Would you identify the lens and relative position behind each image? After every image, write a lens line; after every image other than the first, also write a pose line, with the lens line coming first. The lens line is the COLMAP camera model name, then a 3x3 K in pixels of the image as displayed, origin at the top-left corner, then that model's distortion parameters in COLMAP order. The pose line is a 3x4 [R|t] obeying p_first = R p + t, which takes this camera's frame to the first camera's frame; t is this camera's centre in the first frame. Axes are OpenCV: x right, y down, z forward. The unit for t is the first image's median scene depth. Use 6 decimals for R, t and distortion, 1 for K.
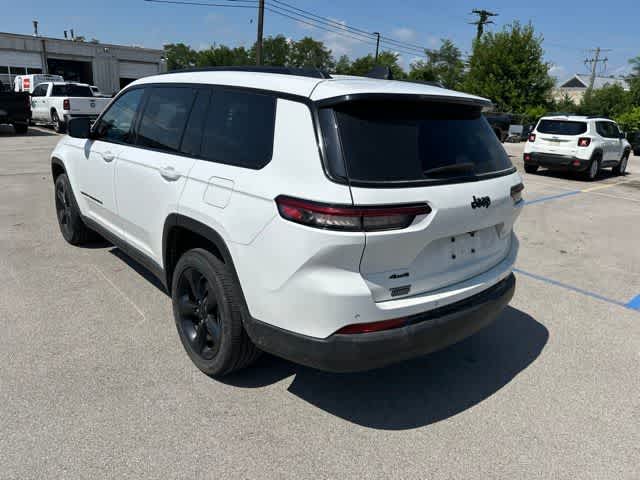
lens RADIAL K [[453.4, 0, 318.8], [0, 453.4, 239.8], [0, 0, 1]] dist [0.028742, -0.029538]
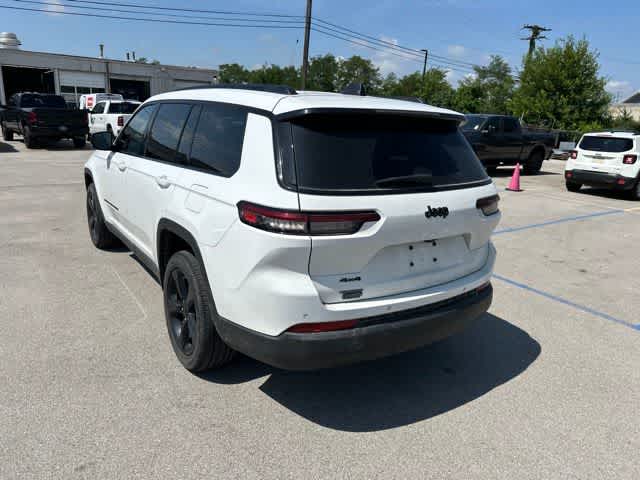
lens RADIAL K [[453.4, 0, 317.6], [0, 453.4, 237.9], [0, 0, 1]] dist [0.028742, -0.029538]
pose [[0.994346, 0.026024, -0.102946, 0.136383], [-0.029904, 0.998892, -0.036327, 0.015305], [0.101887, 0.039200, 0.994023, -0.034812]]
